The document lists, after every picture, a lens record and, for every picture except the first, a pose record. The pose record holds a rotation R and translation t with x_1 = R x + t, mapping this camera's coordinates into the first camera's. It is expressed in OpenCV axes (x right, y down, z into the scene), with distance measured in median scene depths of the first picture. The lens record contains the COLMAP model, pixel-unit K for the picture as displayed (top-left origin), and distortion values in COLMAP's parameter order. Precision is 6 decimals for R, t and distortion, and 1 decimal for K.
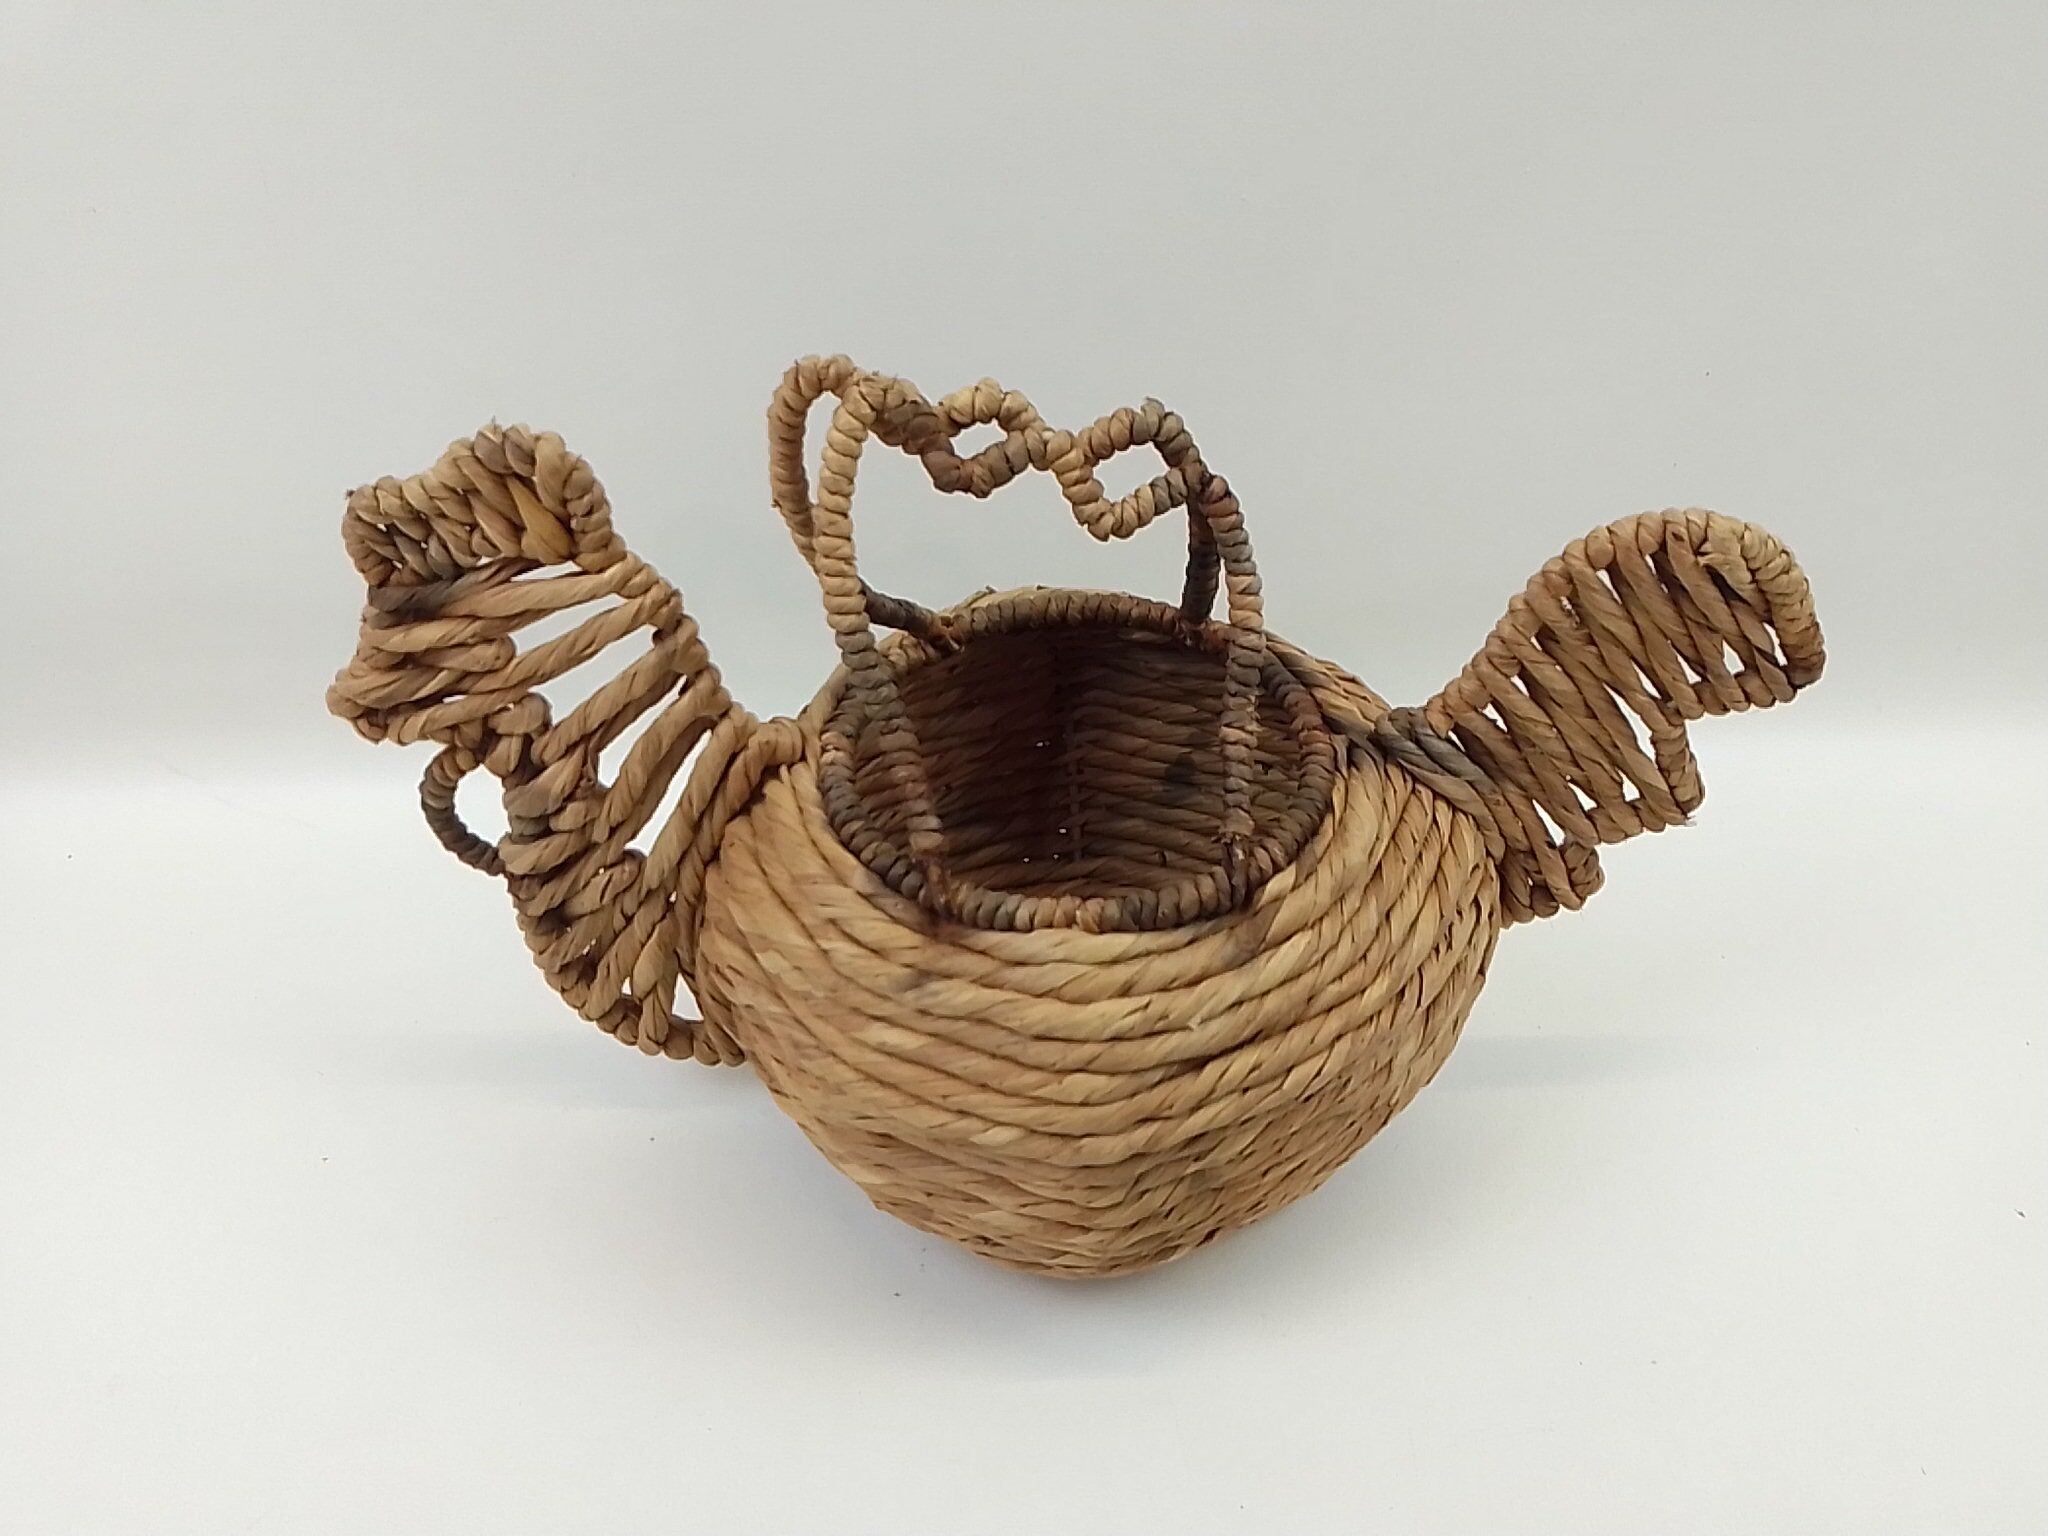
lens RADIAL K [[1425.5, 0, 1024.0], [0, 1425.5, 768.0], [0, 0, 1]] dist [-0.003935, -0.002229]
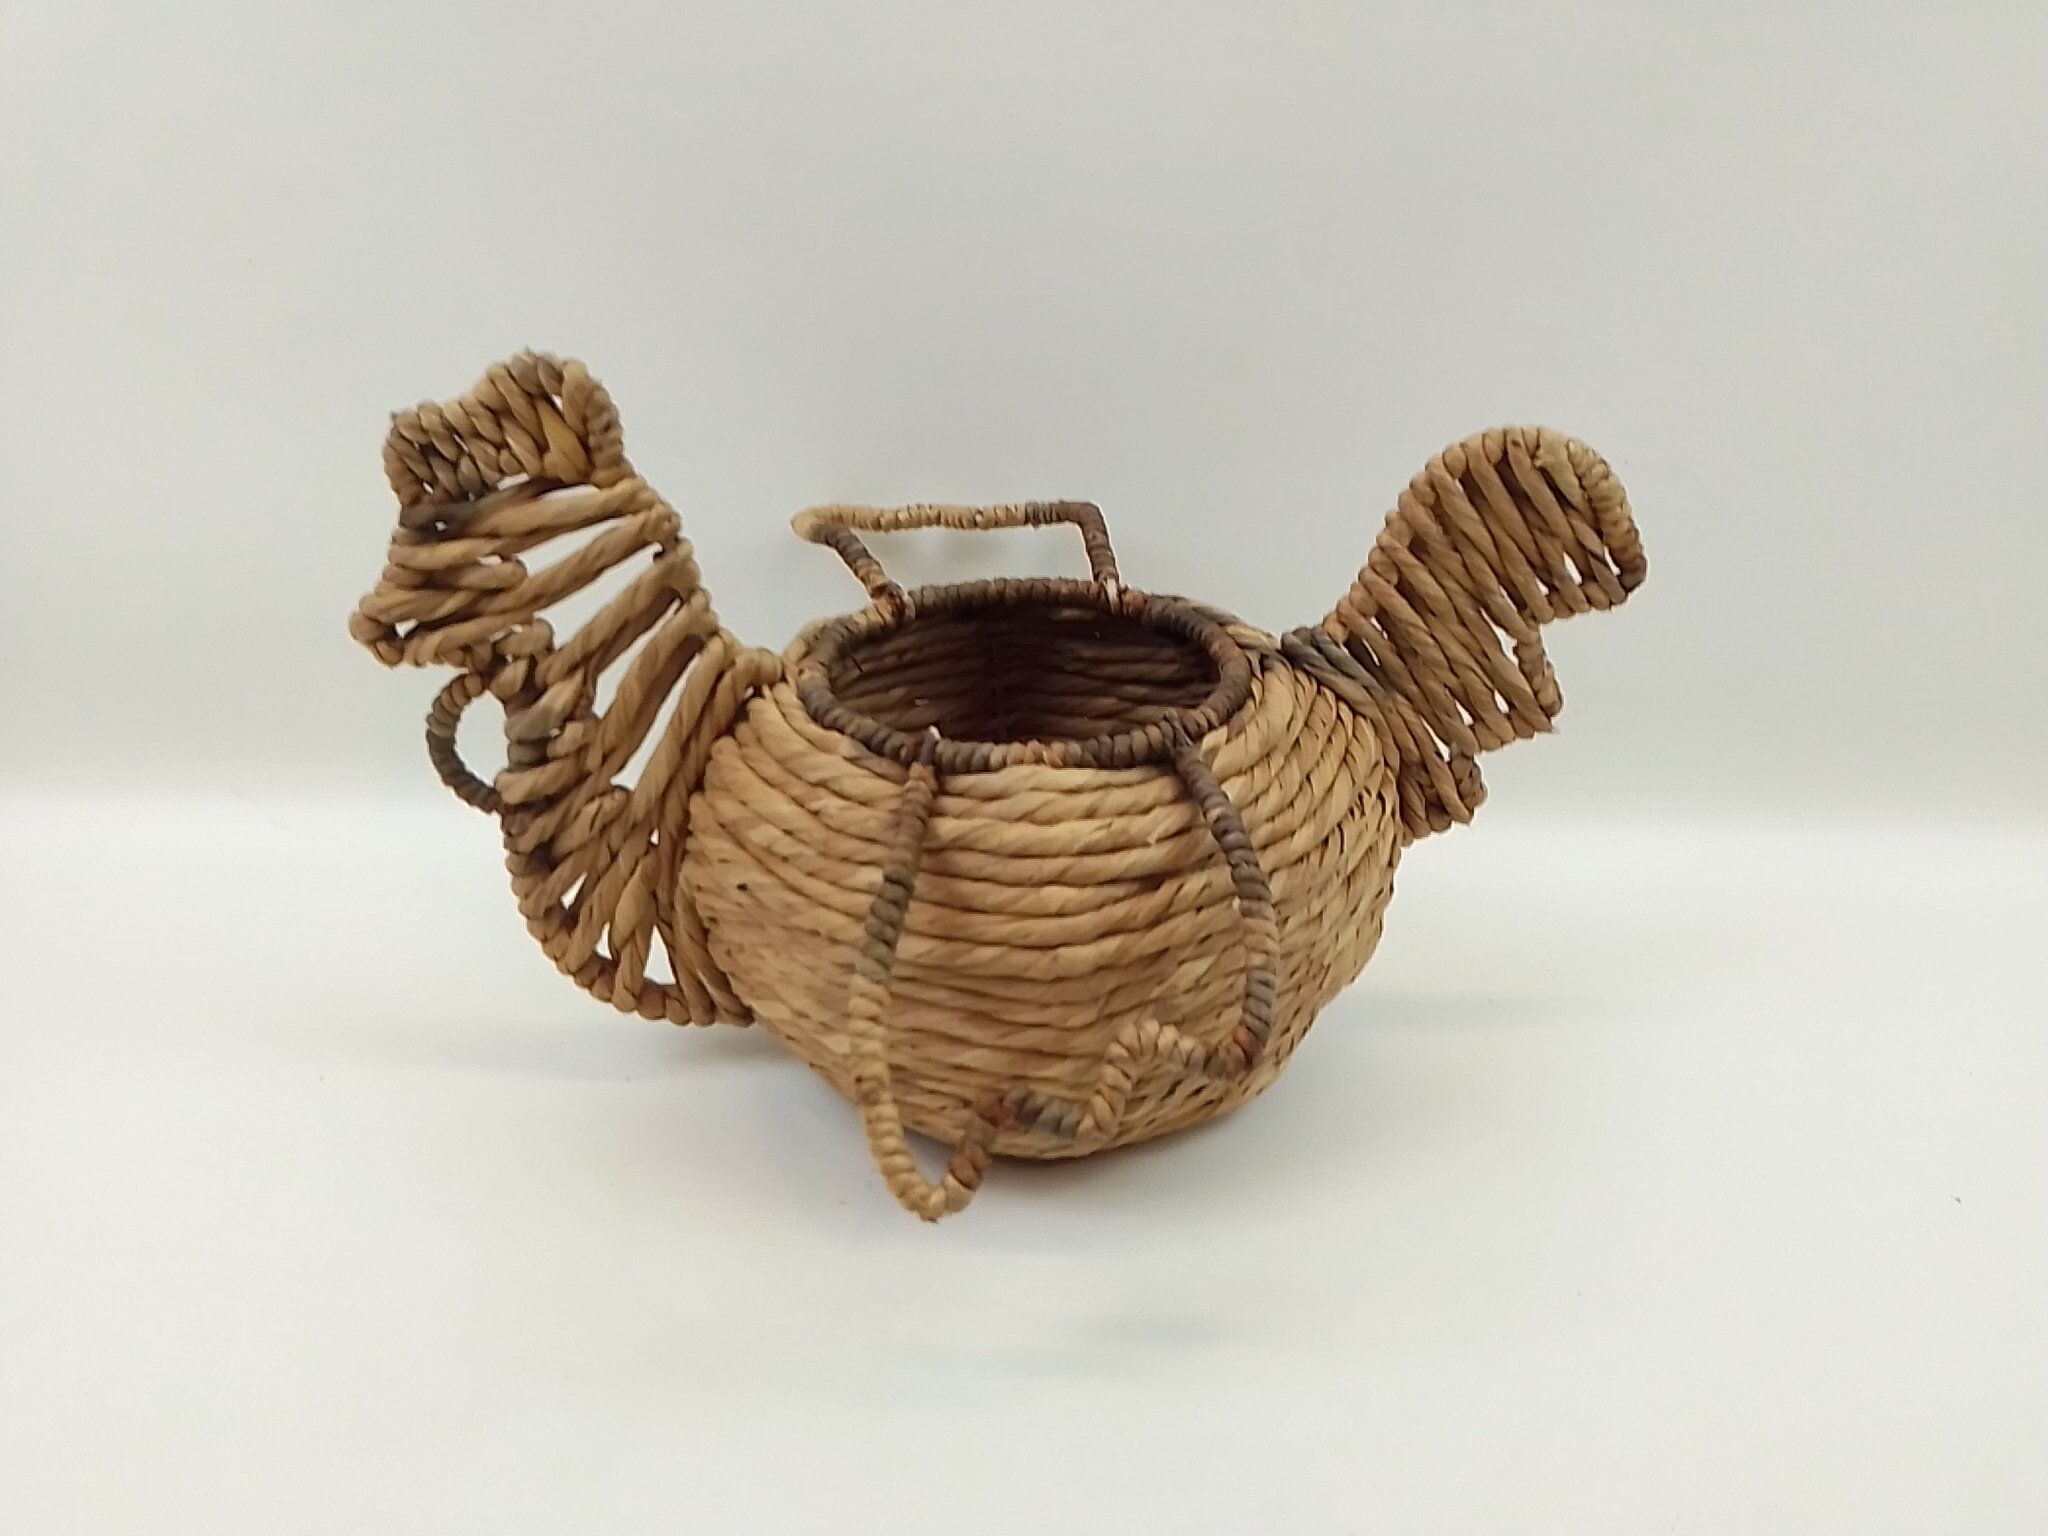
lens RADIAL K [[1404.6, 0, 1024.0], [0, 1404.6, 768.0], [0, 0, 1]] dist [0.002013, -0.000846]
pose [[0.995691, -0.030520, 0.087564, -0.069283], [0.046335, 0.981700, -0.184711, 0.289970], [-0.080324, 0.187972, 0.978884, -0.085692]]
